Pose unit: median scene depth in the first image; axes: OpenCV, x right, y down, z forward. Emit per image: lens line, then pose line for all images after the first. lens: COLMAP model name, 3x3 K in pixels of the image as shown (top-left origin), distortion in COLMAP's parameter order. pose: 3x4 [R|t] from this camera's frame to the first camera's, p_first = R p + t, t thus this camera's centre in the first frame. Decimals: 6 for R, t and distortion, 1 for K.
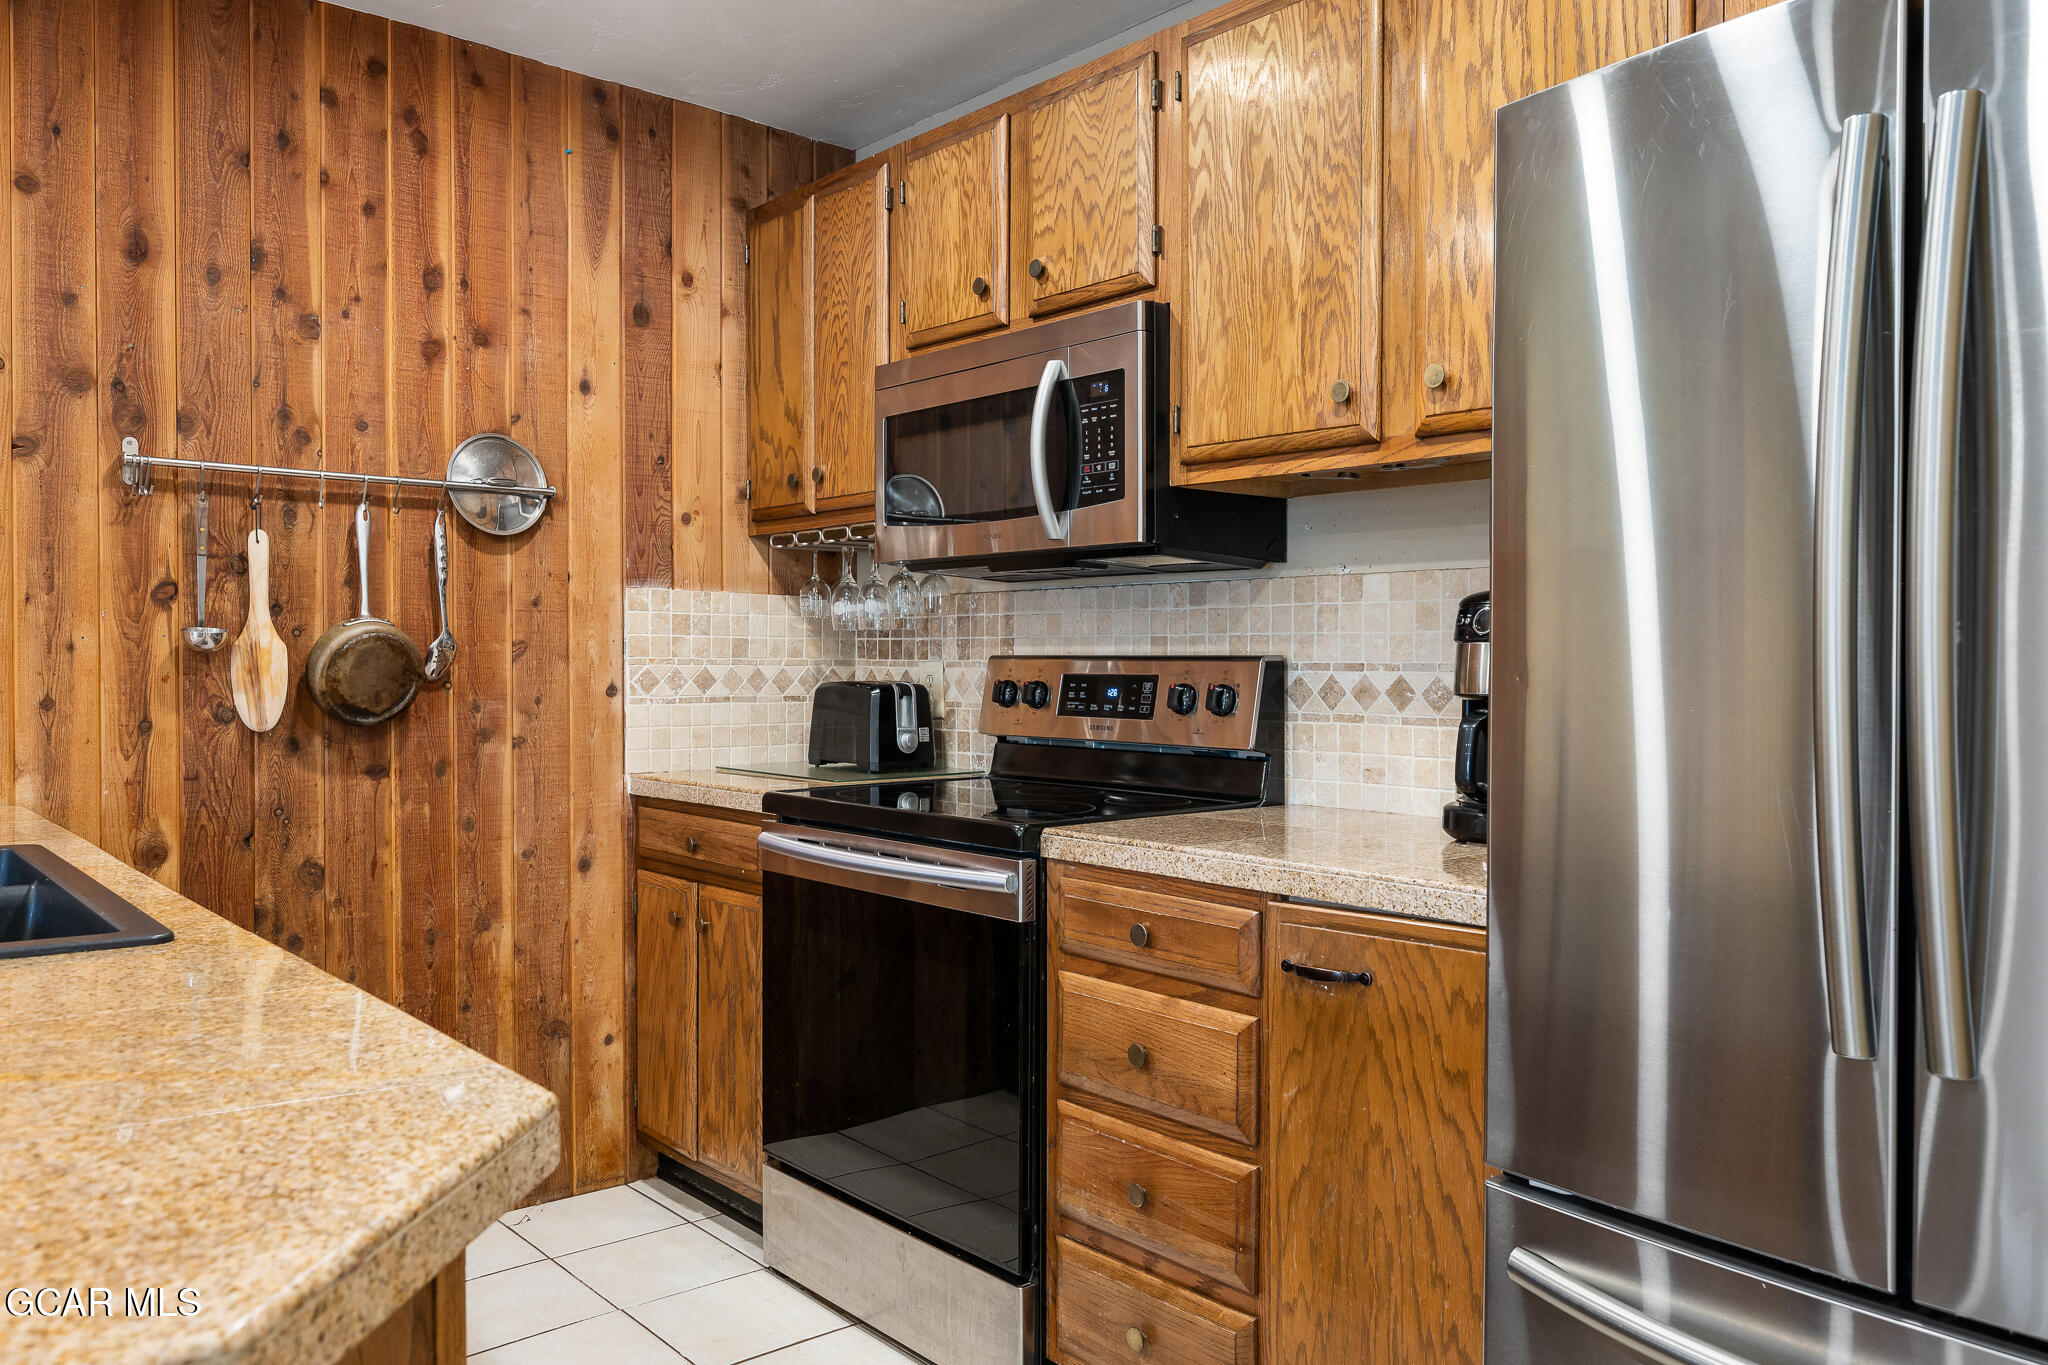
lens RADIAL K [[1506.8, 0, 1024.0], [0, 1506.8, 682.5], [0, 0, 1]] dist [0.000754, 0.002205]
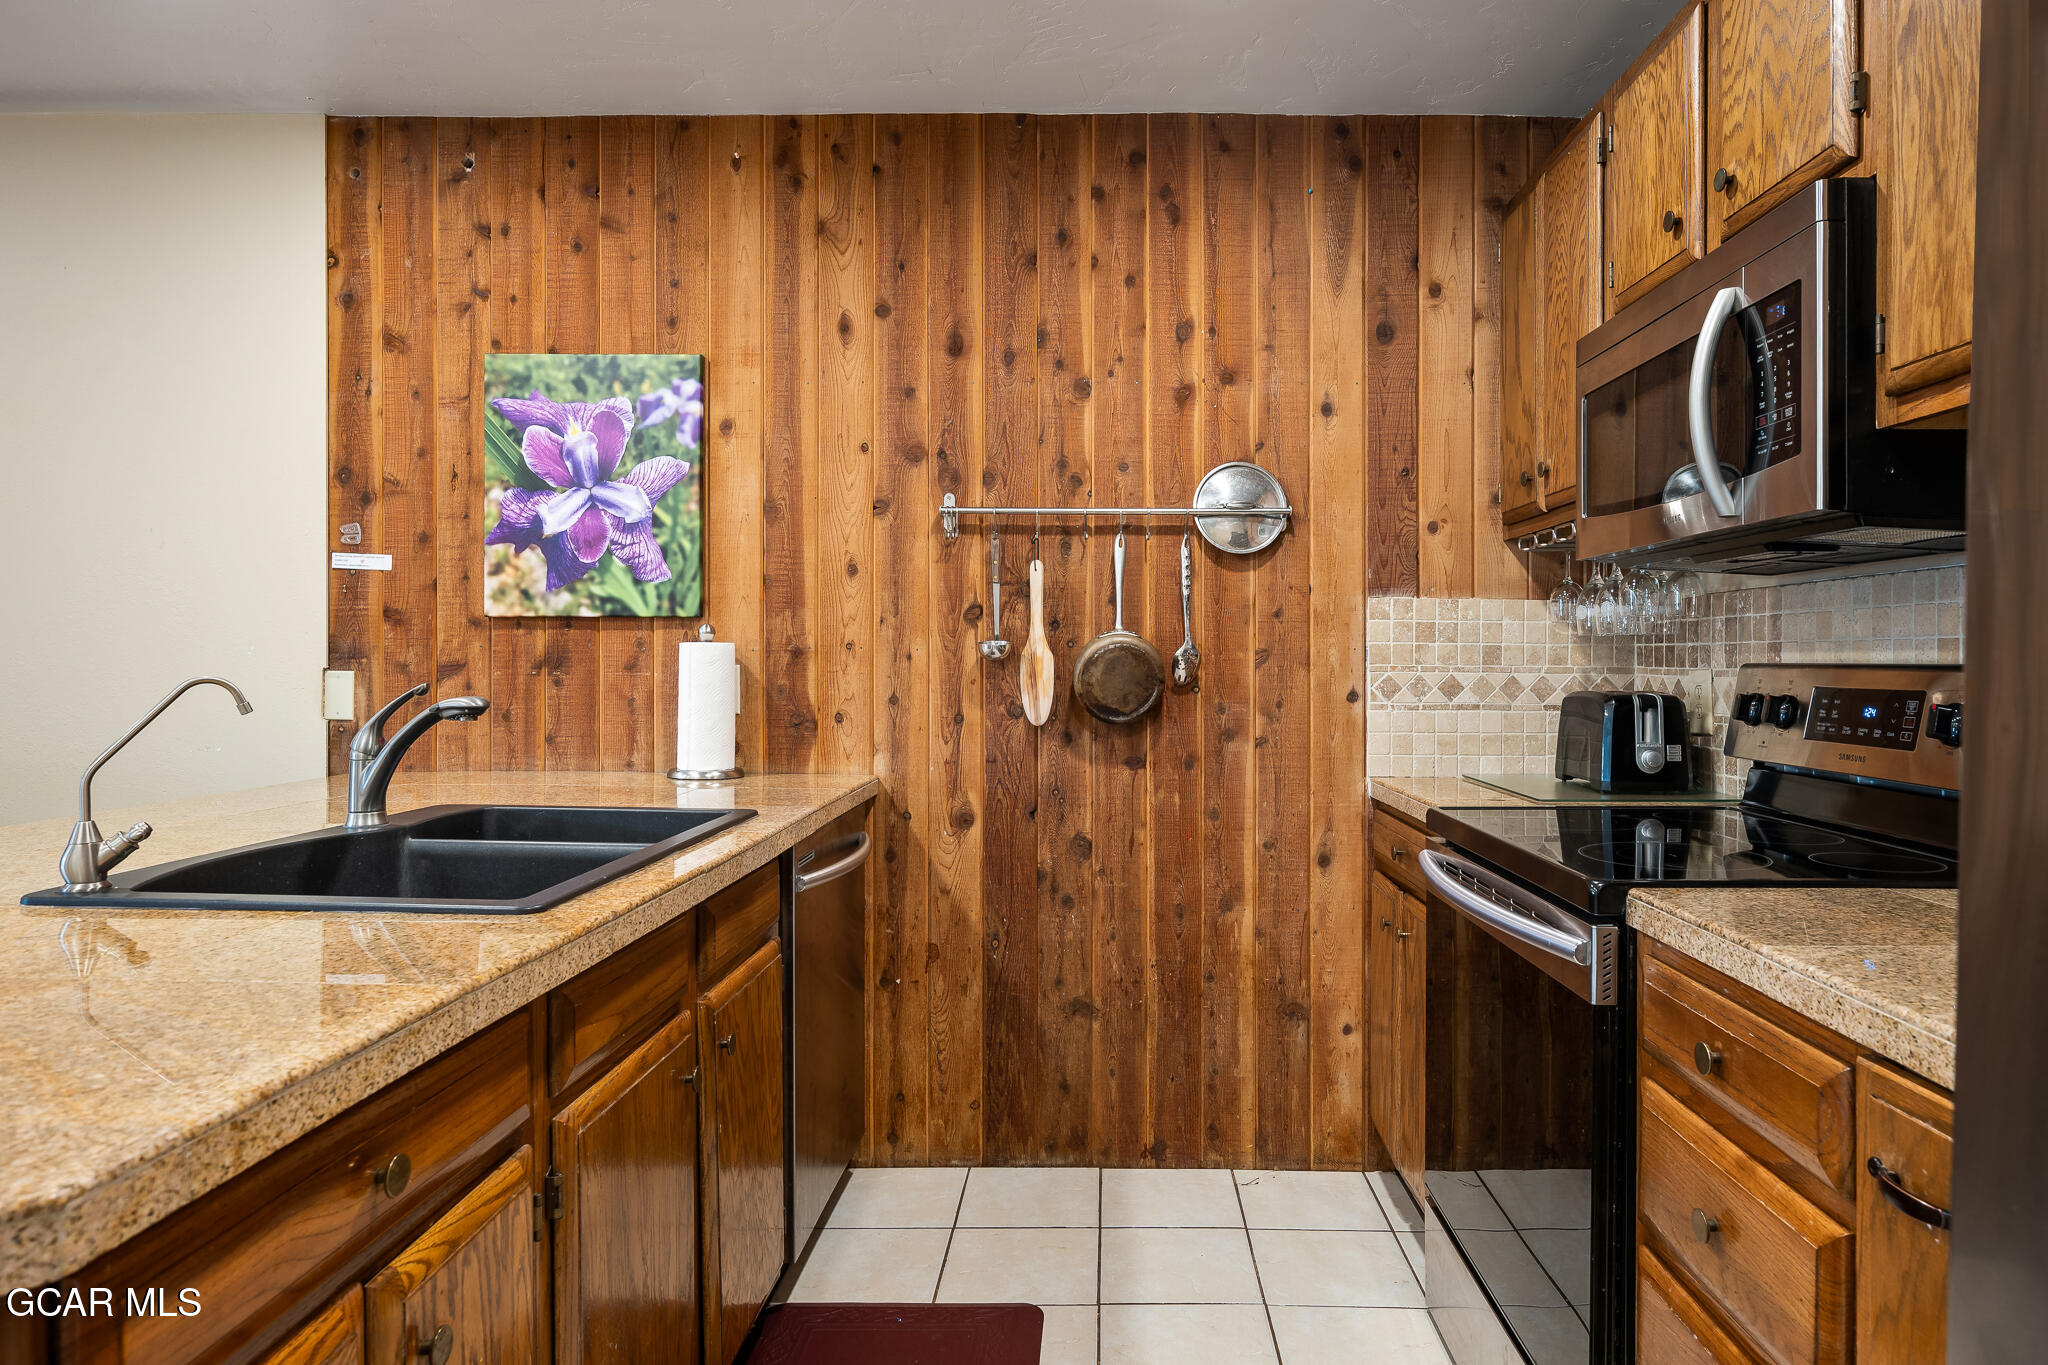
lens RADIAL K [[1234.9, 0, 1080.1], [0, 1234.9, 673.5], [0, 0, 1]] dist [-0.003277, 0.000619]
pose [[0.746639, 0.006556, -0.665197, 0.175638], [-0.011126, 0.999935, -0.002633, -0.006964], [0.665137, 0.009366, 0.746663, 0.264947]]
